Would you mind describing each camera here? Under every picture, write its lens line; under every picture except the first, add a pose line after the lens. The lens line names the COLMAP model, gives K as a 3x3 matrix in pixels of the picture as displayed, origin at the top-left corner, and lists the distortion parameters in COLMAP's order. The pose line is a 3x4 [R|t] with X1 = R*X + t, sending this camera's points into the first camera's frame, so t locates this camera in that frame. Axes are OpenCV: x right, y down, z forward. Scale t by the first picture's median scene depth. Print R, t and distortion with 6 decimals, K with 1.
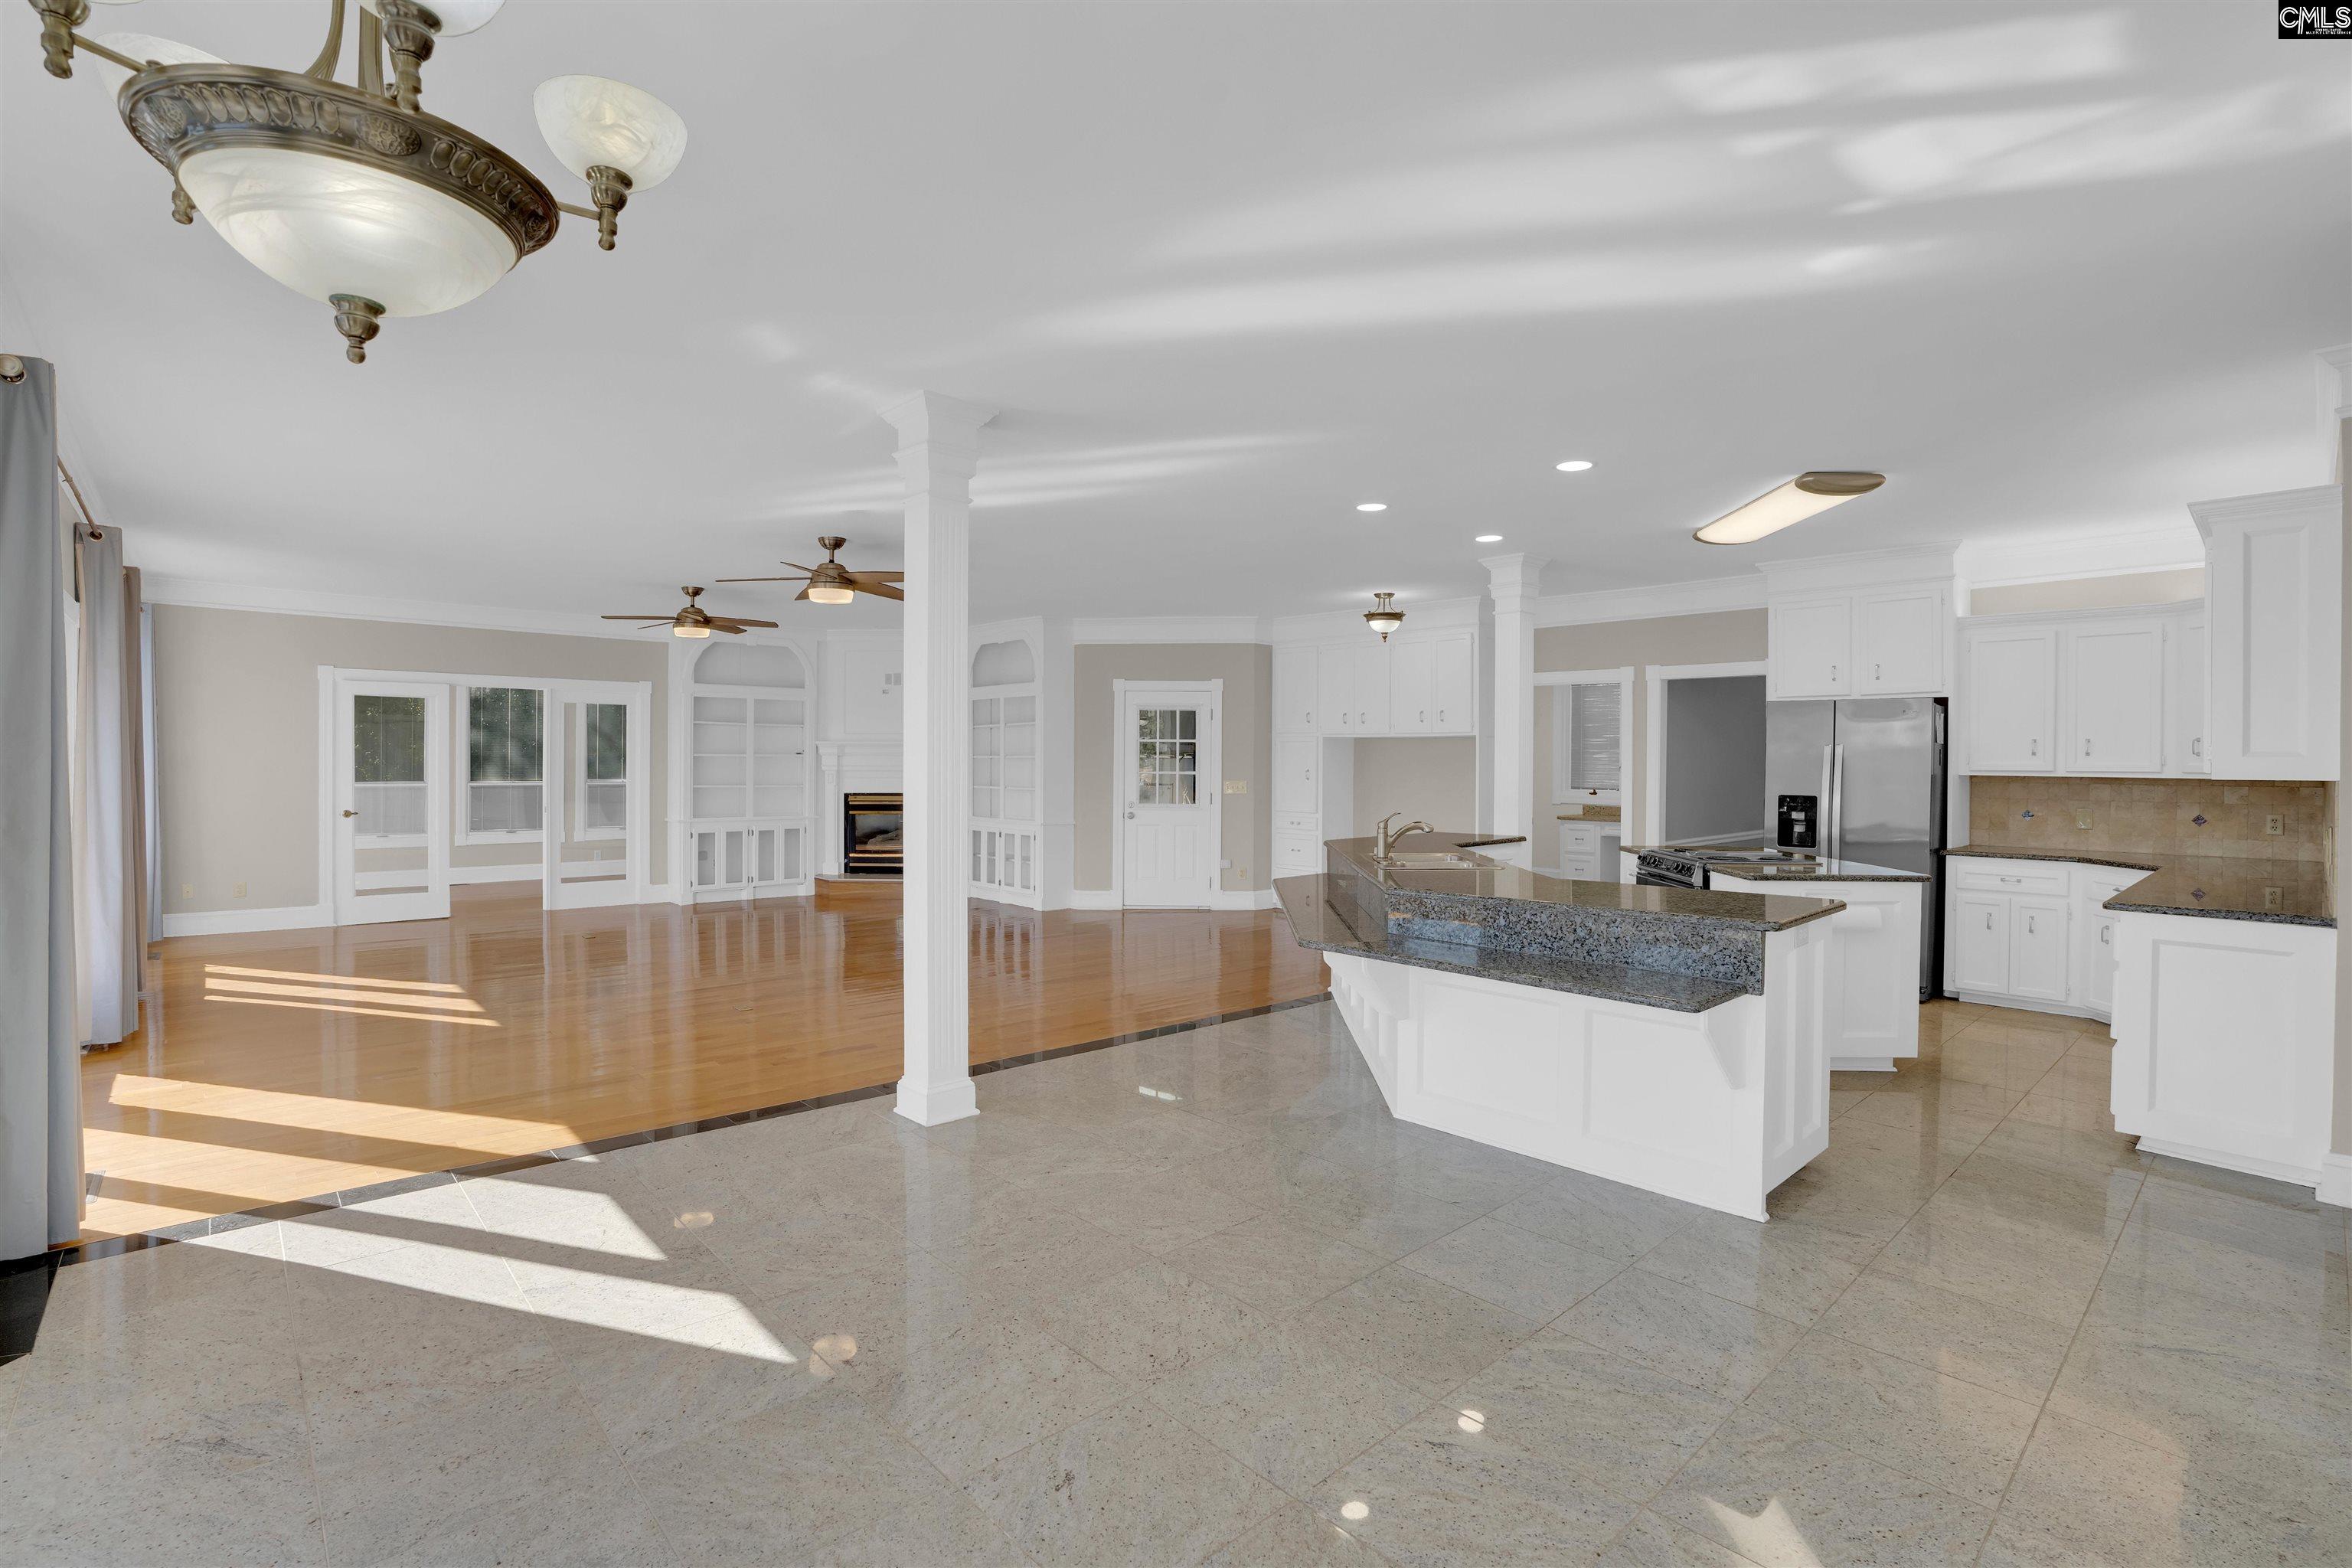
lens RADIAL K [[1101.4, 0, 1176.0], [0, 1101.4, 784.0], [0, 0, 1]] dist [0.000554, 0.000328]
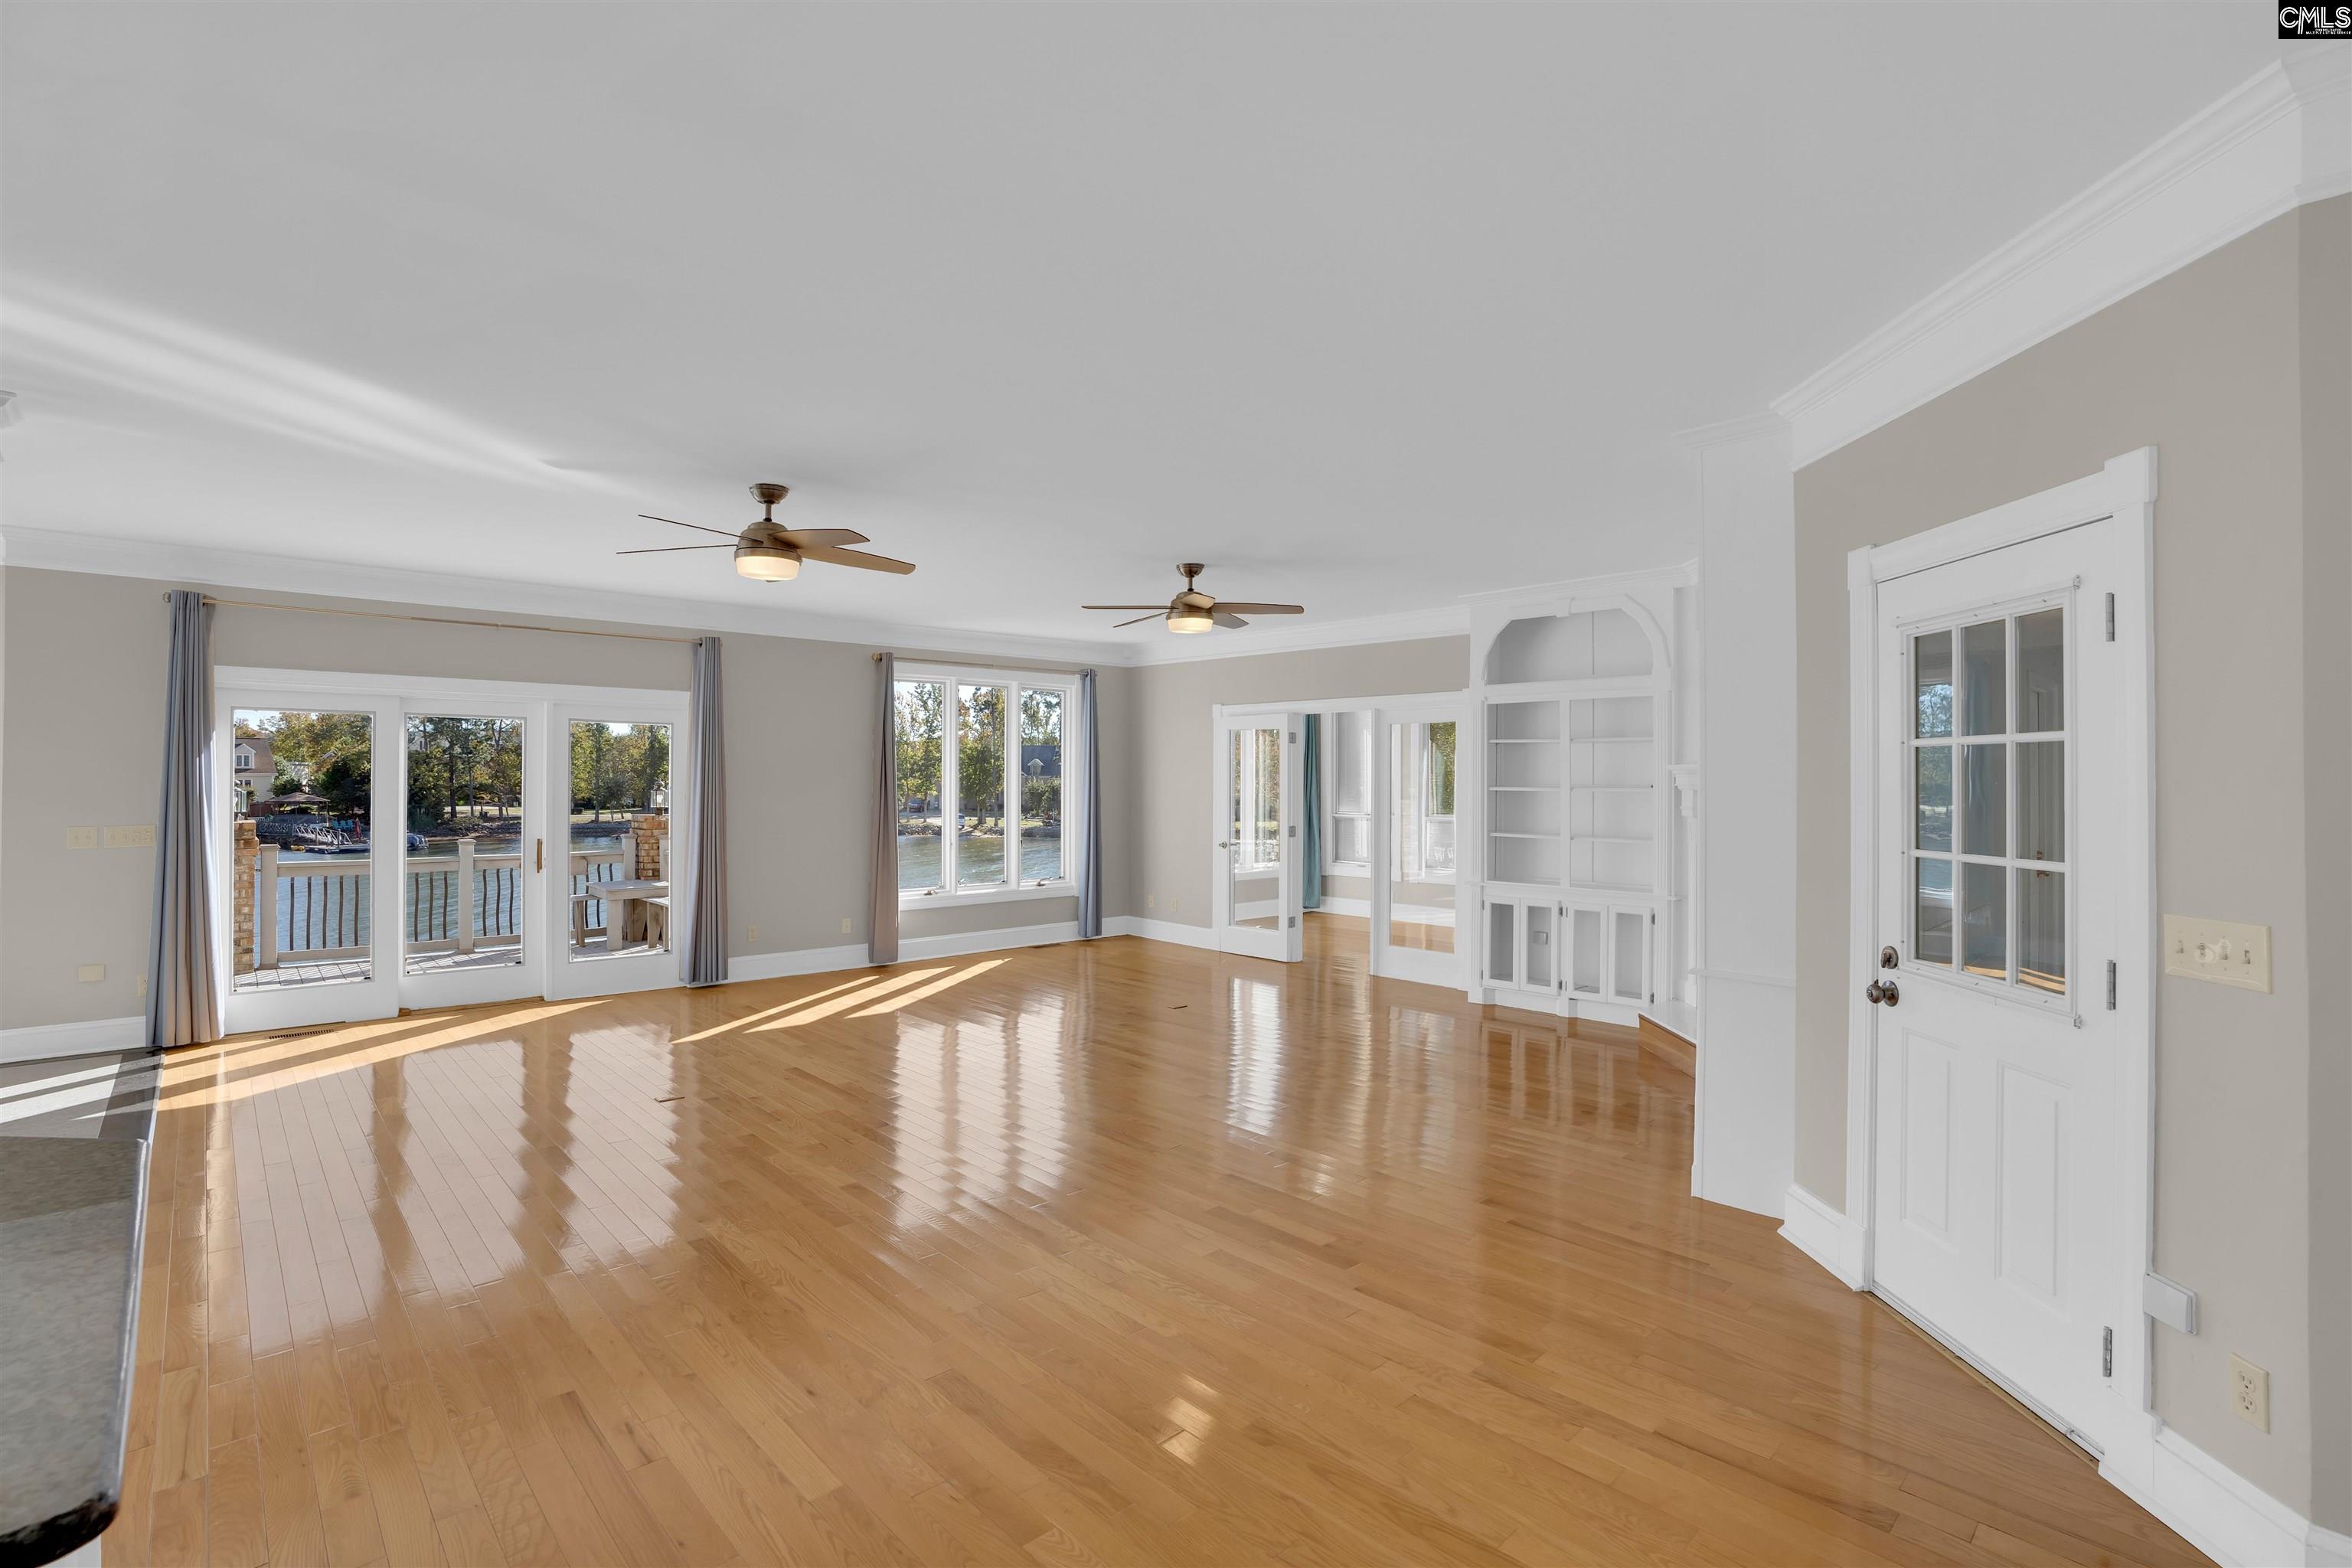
lens RADIAL K [[1101.4, 0, 1176.0], [0, 1101.4, 784.0], [0, 0, 1]] dist [0.000554, 0.000328]
pose [[0.020043, -0.003782, -0.999792, 0.254697], [-0.016132, 0.999861, -0.004106, -0.024133], [0.999669, 0.016211, 0.019979, 0.798979]]
